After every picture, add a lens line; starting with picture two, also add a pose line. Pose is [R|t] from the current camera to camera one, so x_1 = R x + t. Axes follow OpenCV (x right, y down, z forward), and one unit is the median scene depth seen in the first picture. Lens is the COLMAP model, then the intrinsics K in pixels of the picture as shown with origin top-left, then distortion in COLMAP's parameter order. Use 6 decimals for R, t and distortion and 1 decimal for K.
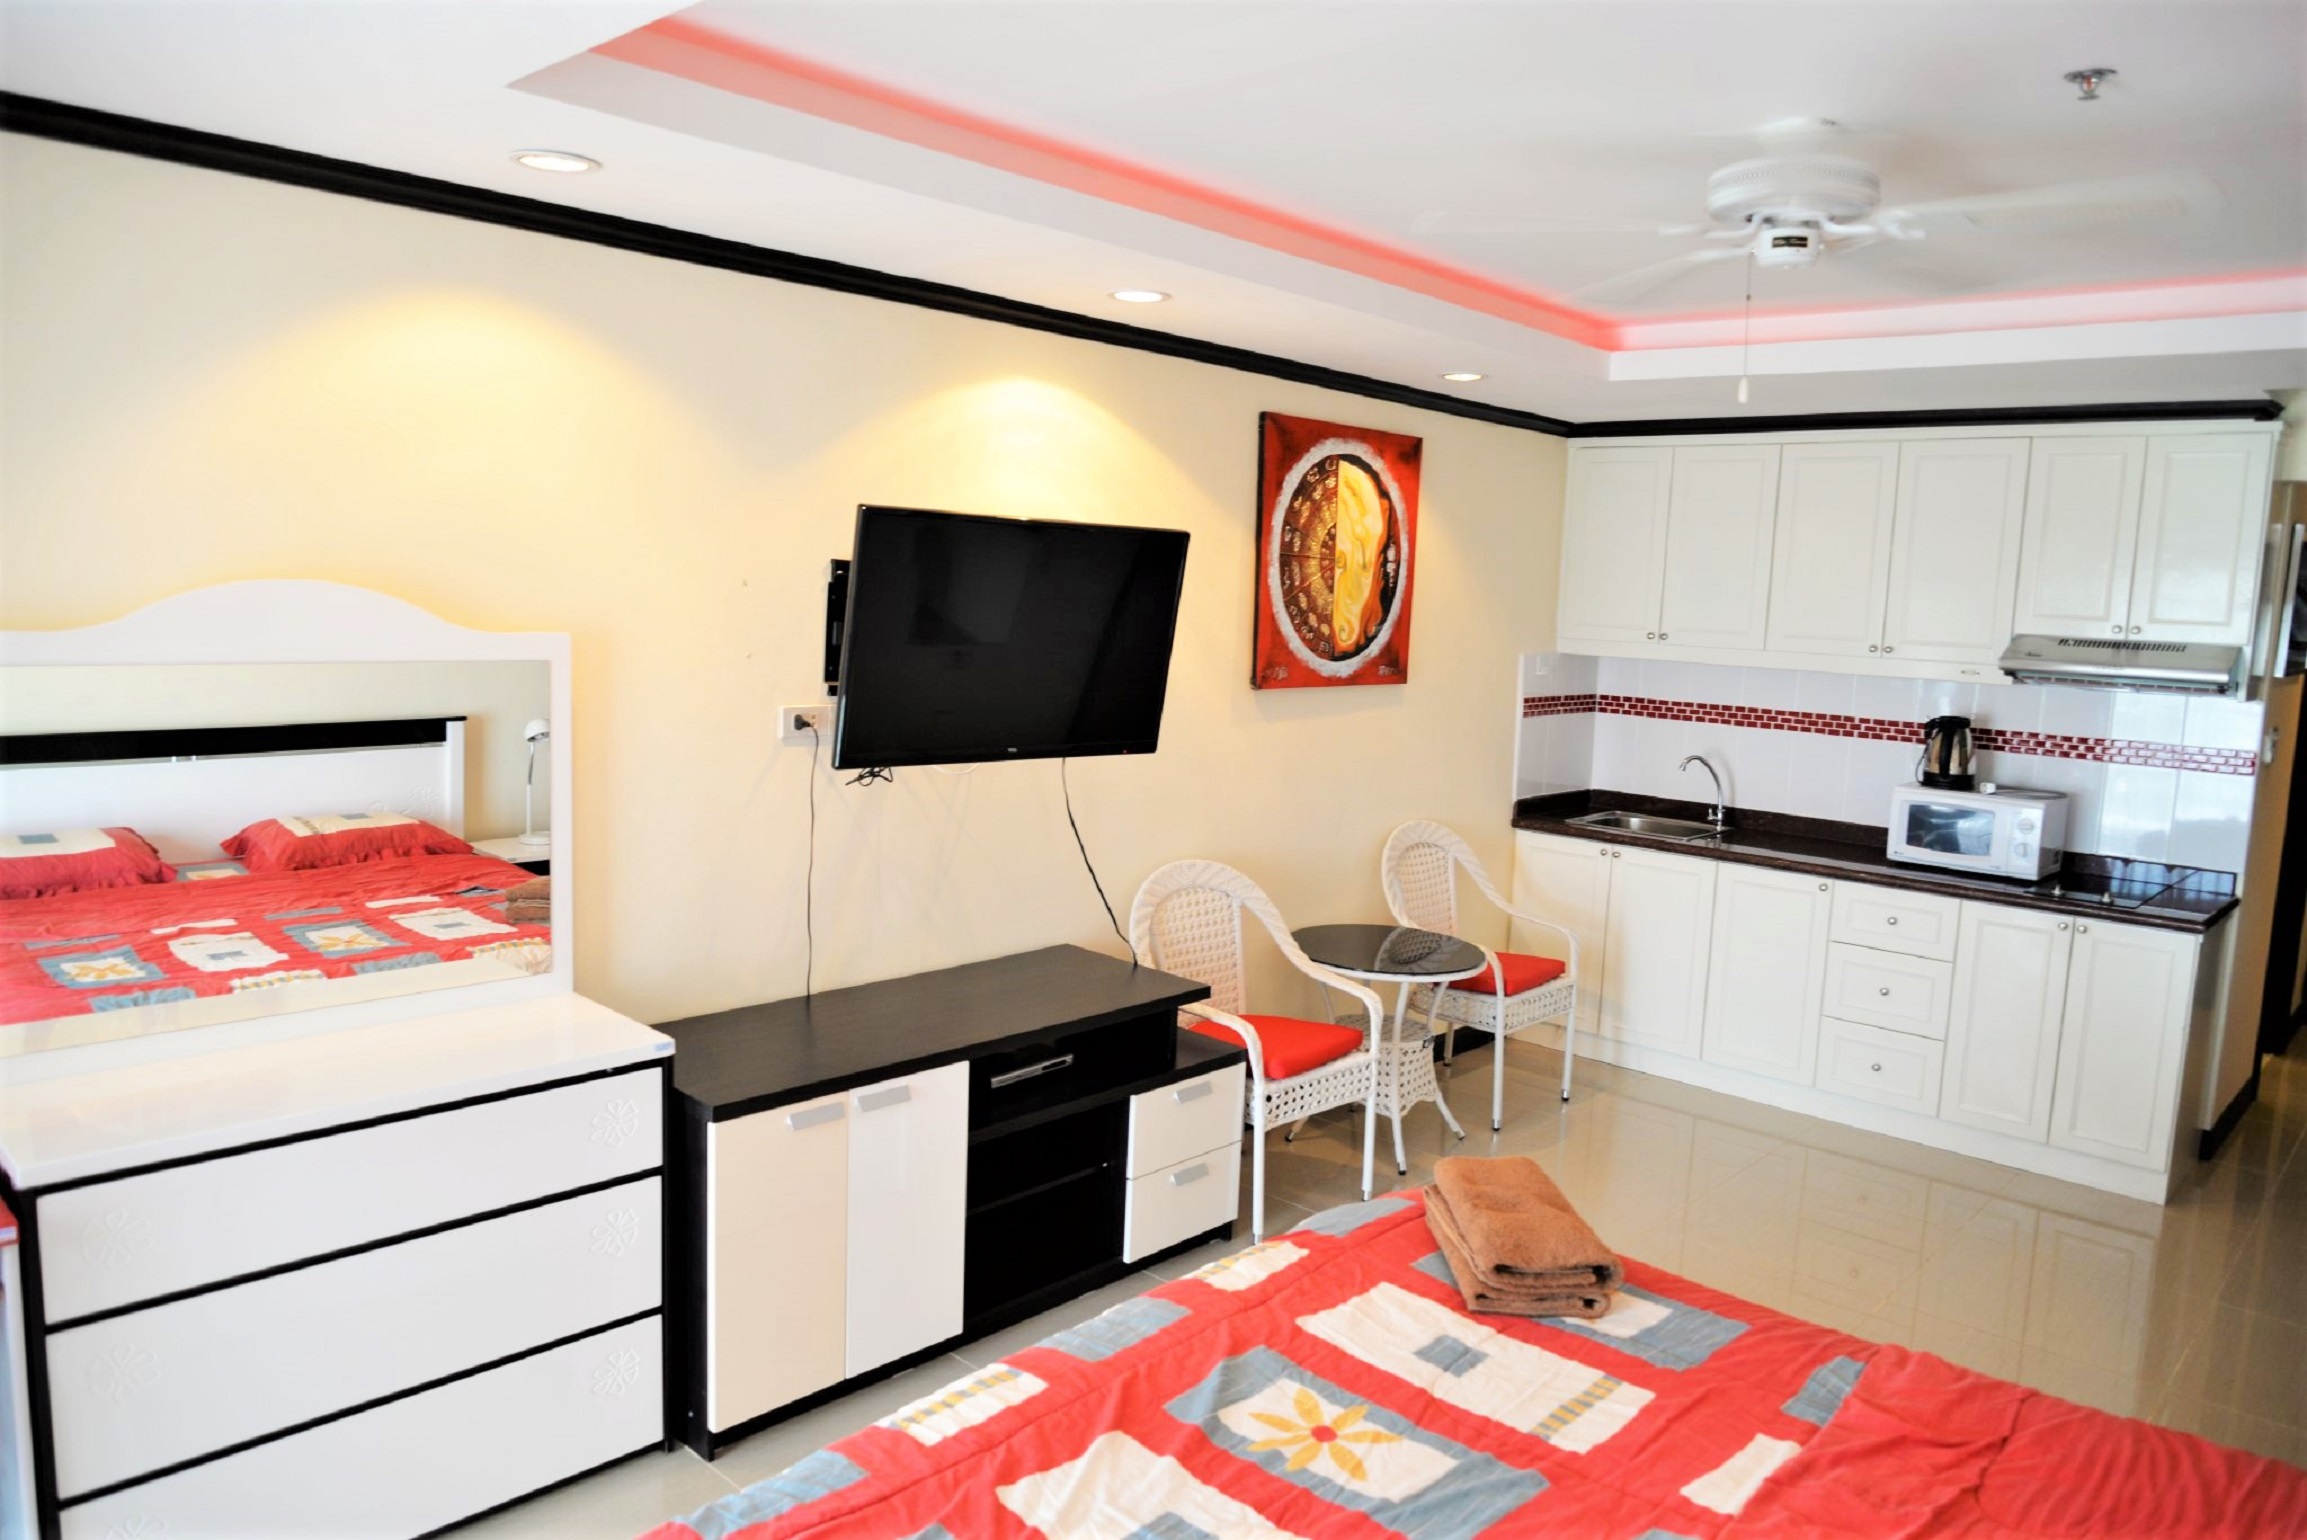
lens RADIAL K [[1549.3, 0, 1143.5], [0, 1549.3, 764.2], [0, 0, 1]] dist [-0.048582, 0.005211]
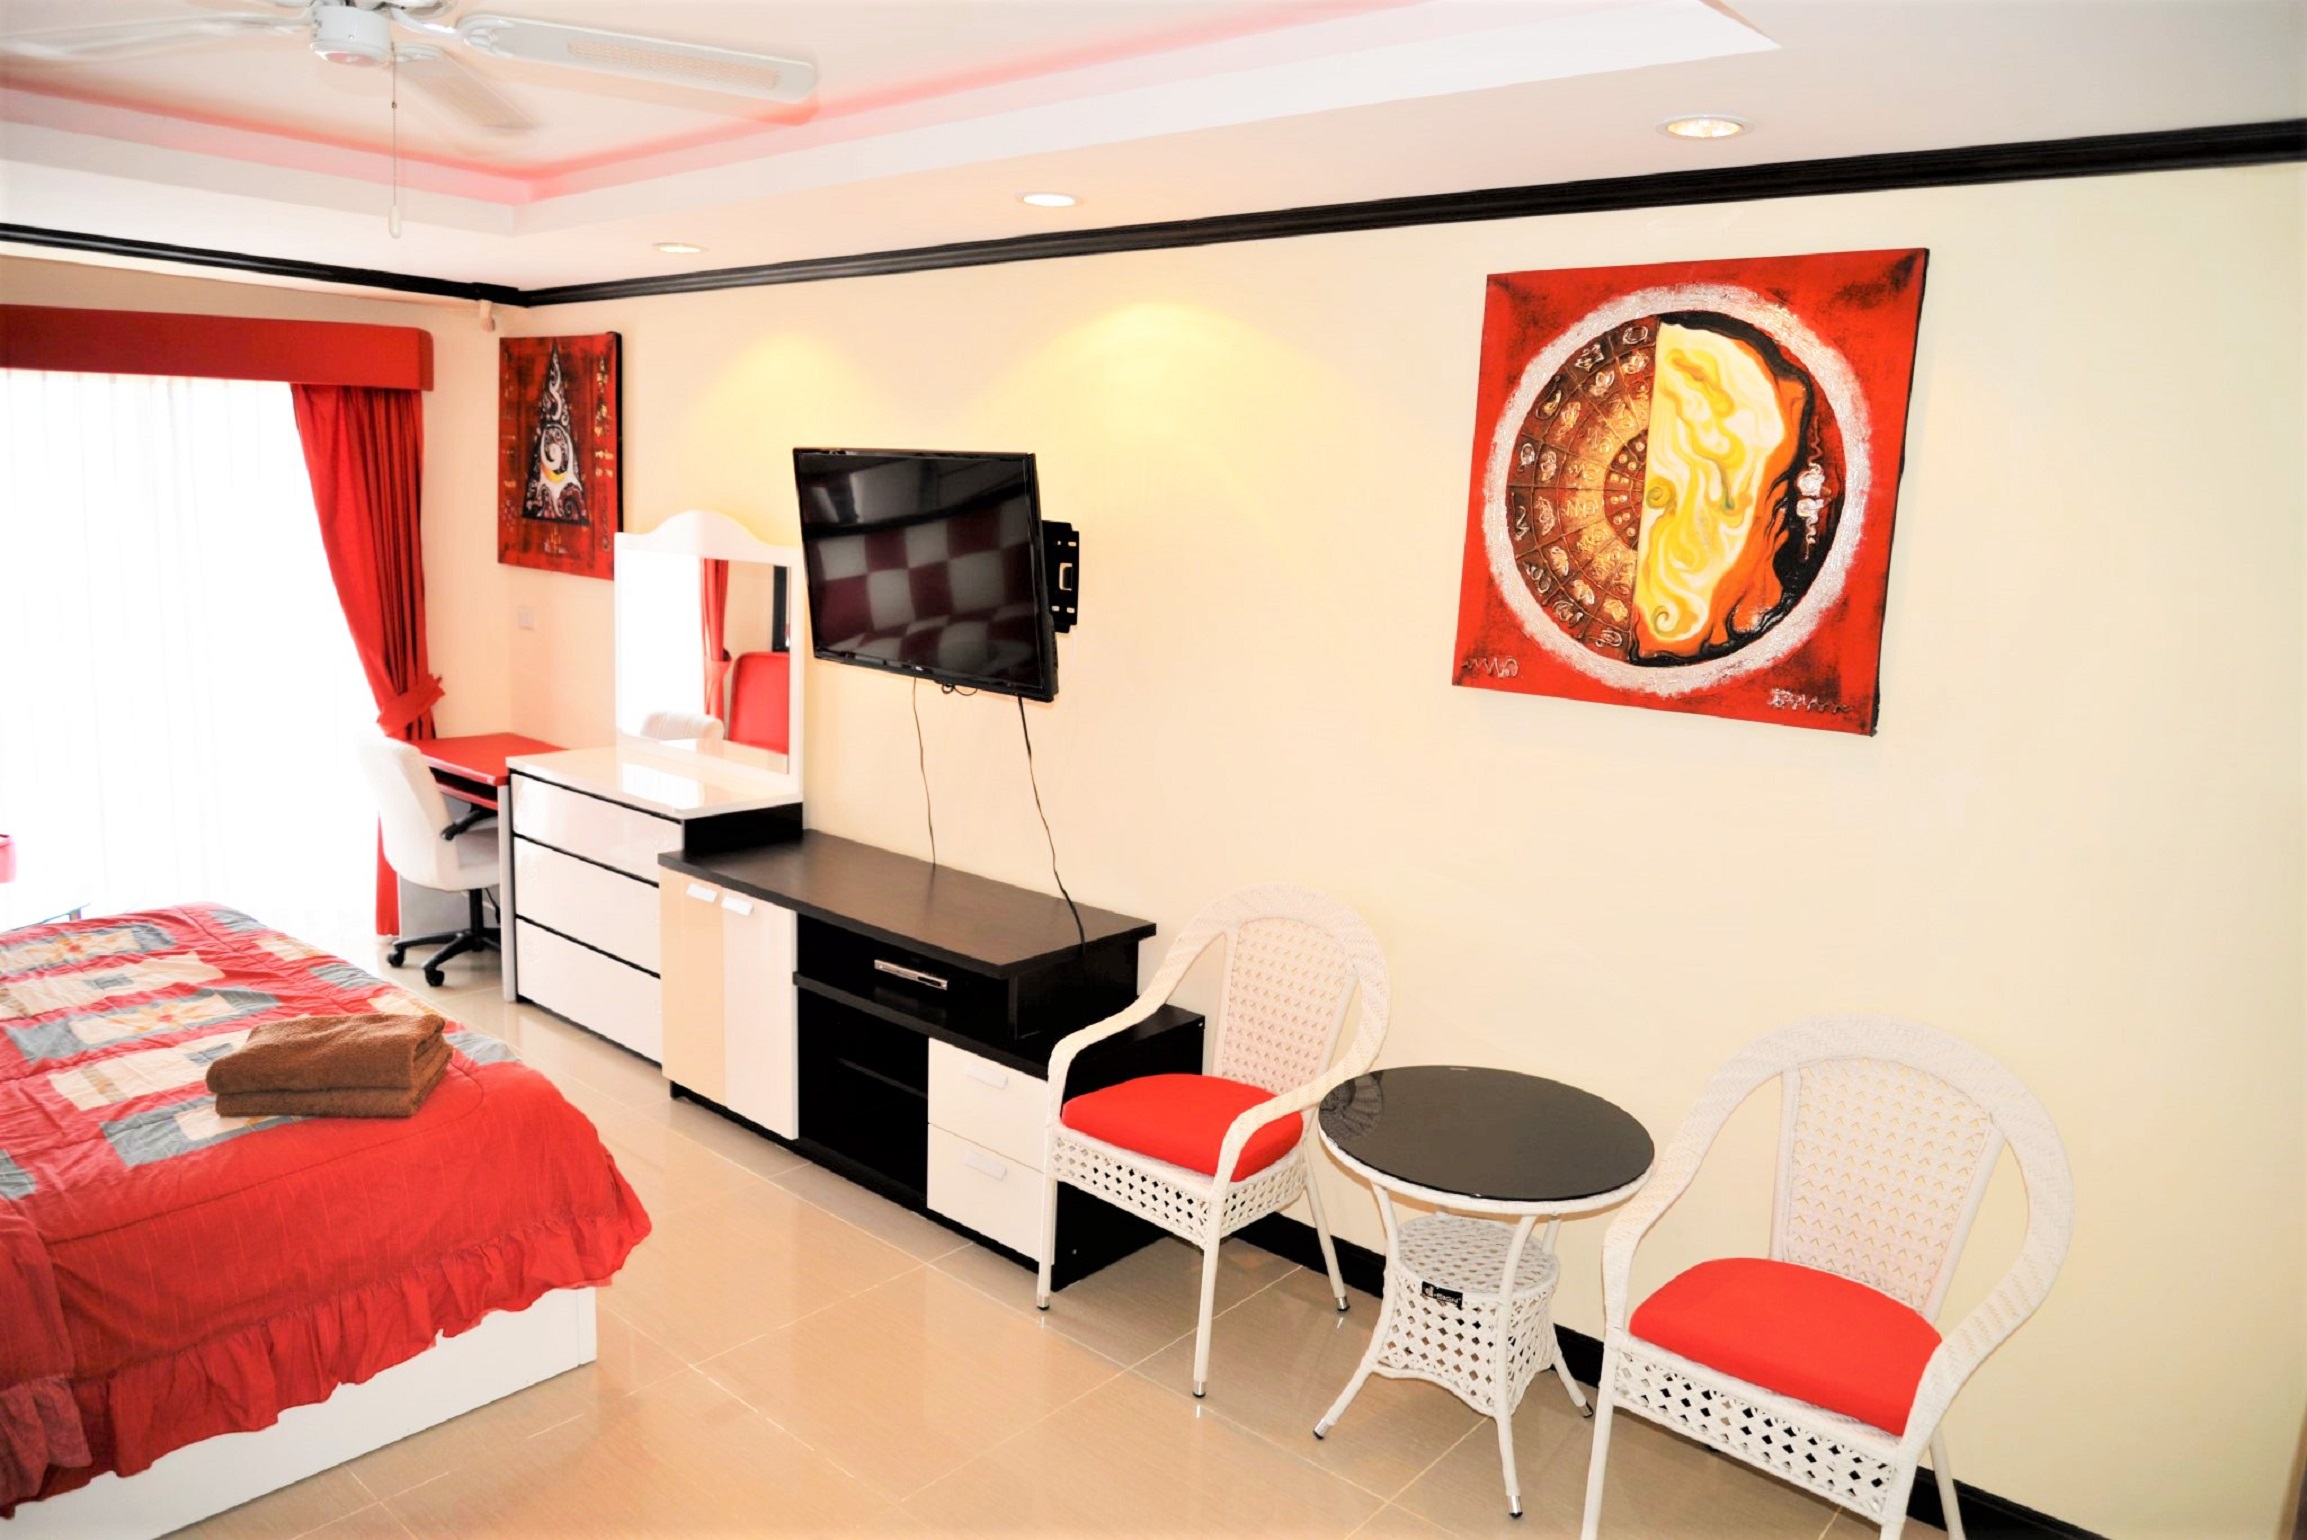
lens RADIAL K [[1549.3, 0, 1147.7], [0, 1549.3, 779.4], [0, 0, 1]] dist [-0.048582, 0.005211]
pose [[0.053845, 0.135992, -0.989246, 0.722629], [-0.163076, 0.978580, 0.125649, -0.068608], [0.985143, 0.154557, 0.074869, 0.793702]]
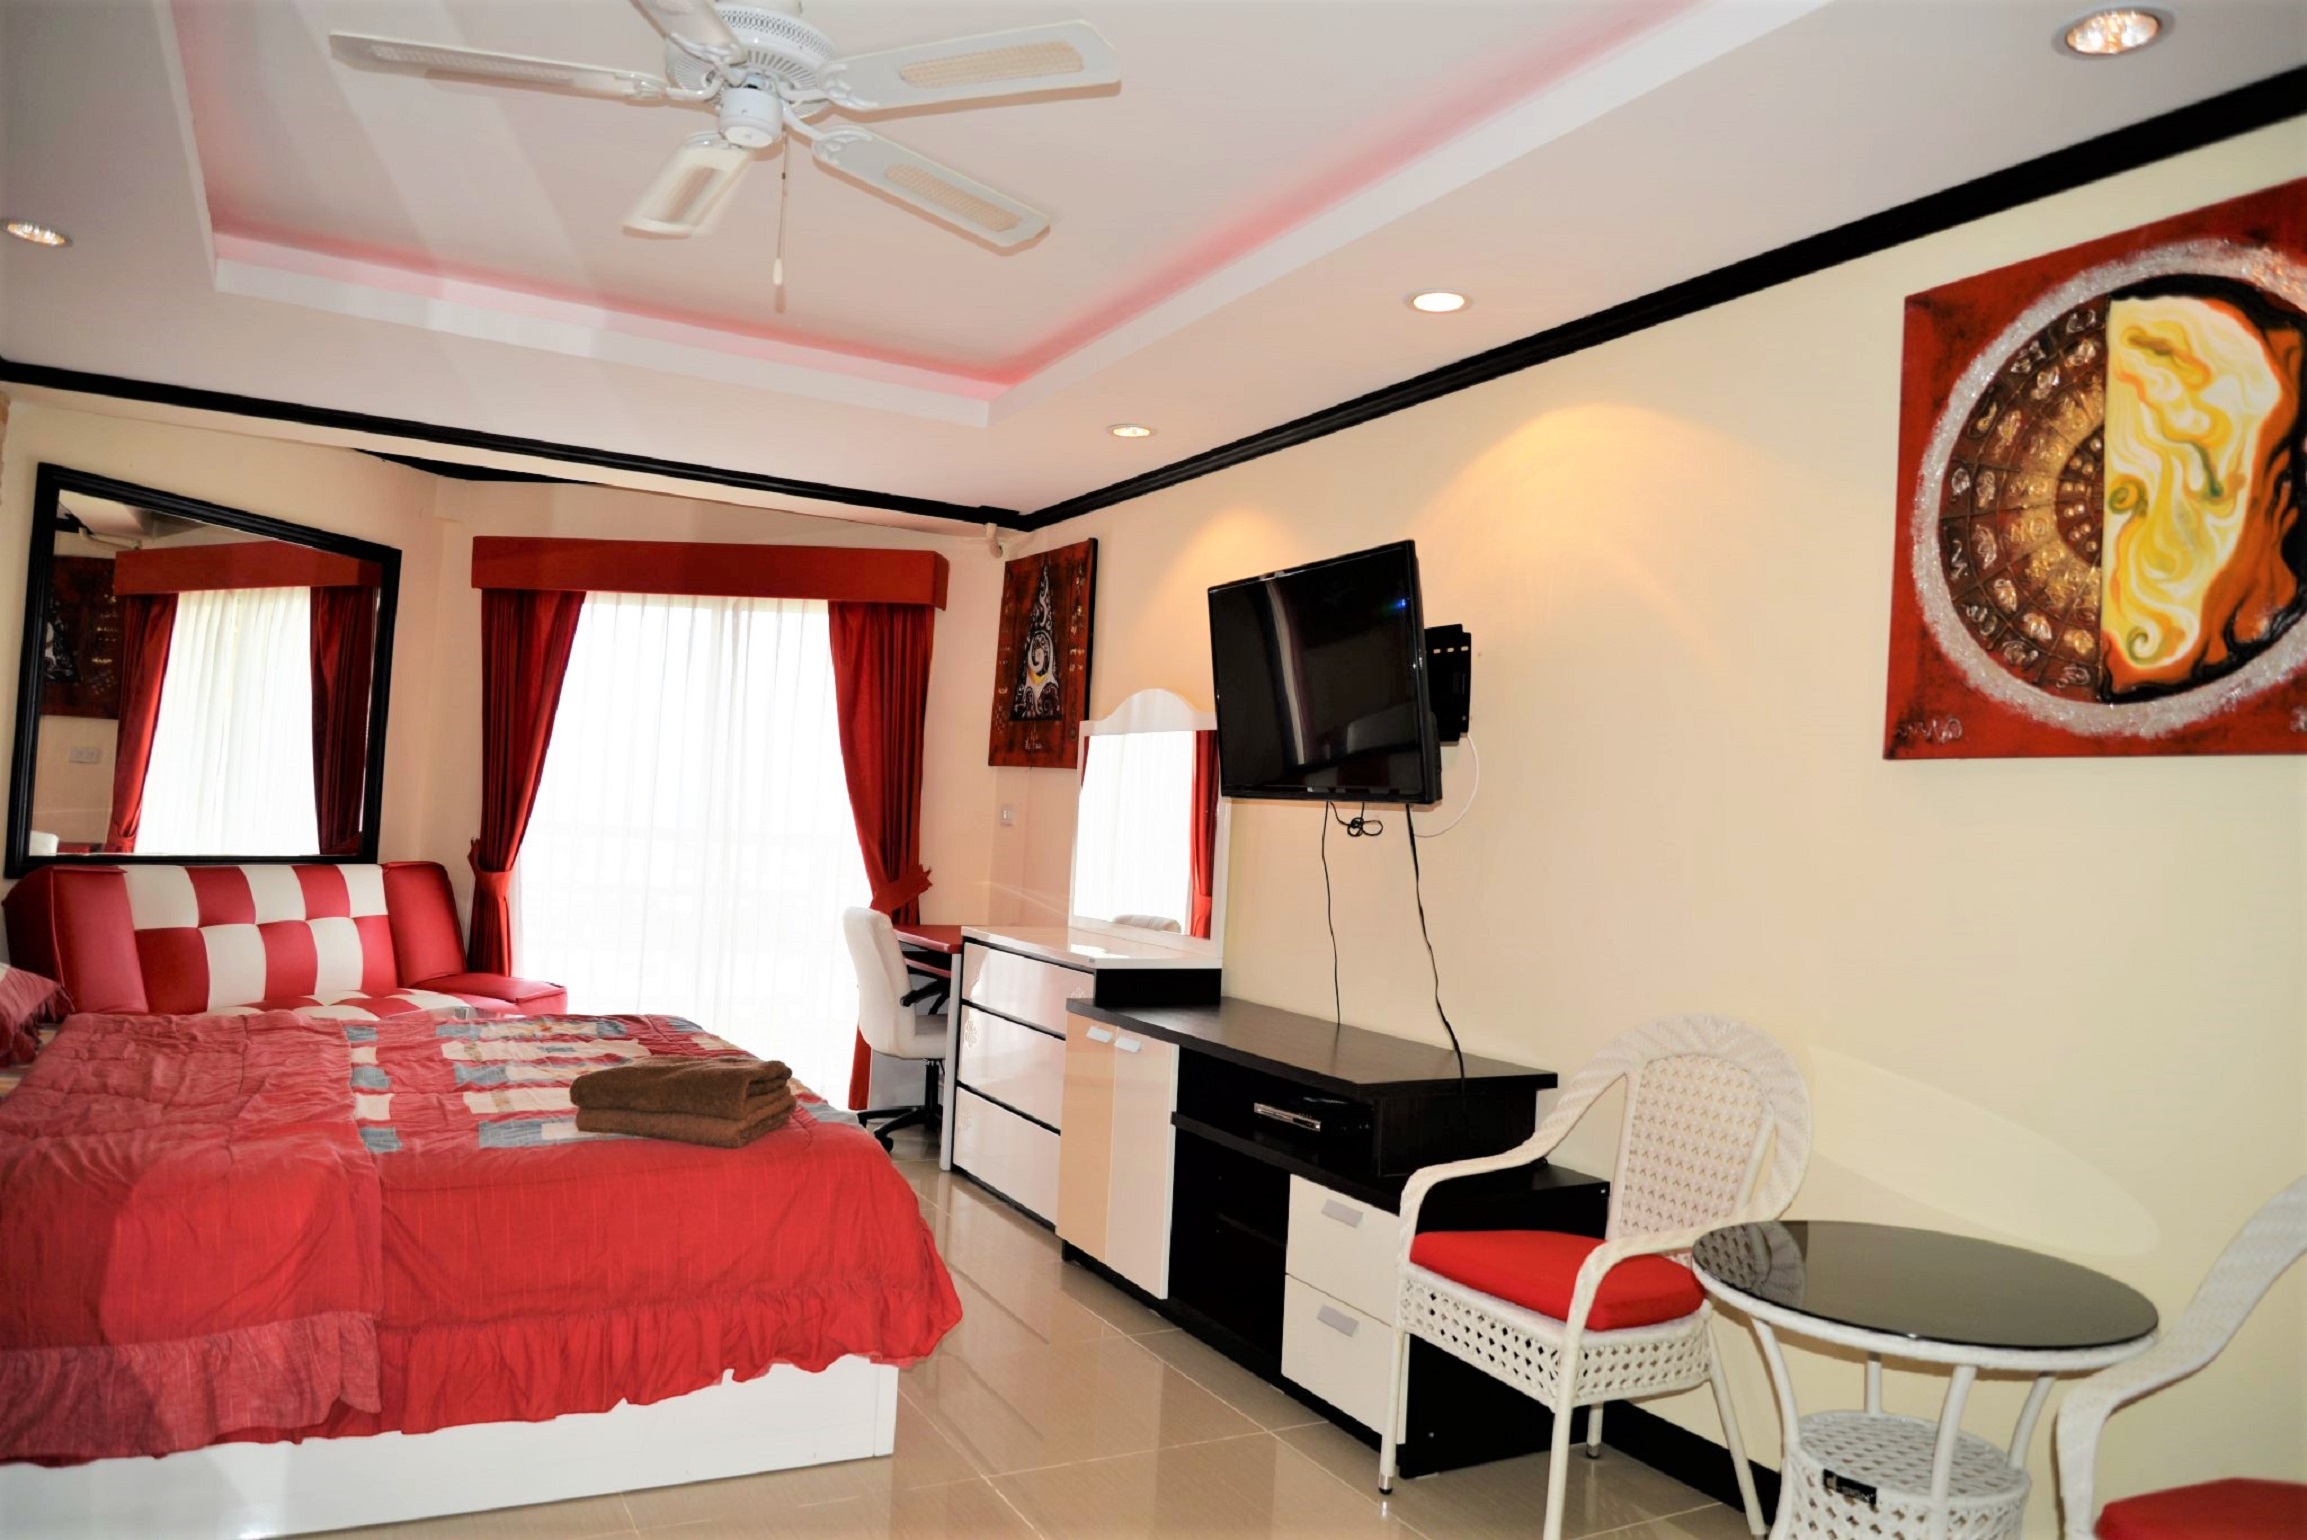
lens RADIAL K [[1549.3, 0, 1147.5], [0, 1549.3, 778.8], [0, 0, 1]] dist [-0.048582, 0.005211]
pose [[-0.305495, -0.087821, -0.948135, 0.674686], [-0.182513, 0.982676, -0.032213, 0.026942], [0.934538, 0.163206, -0.316231, 0.892859]]
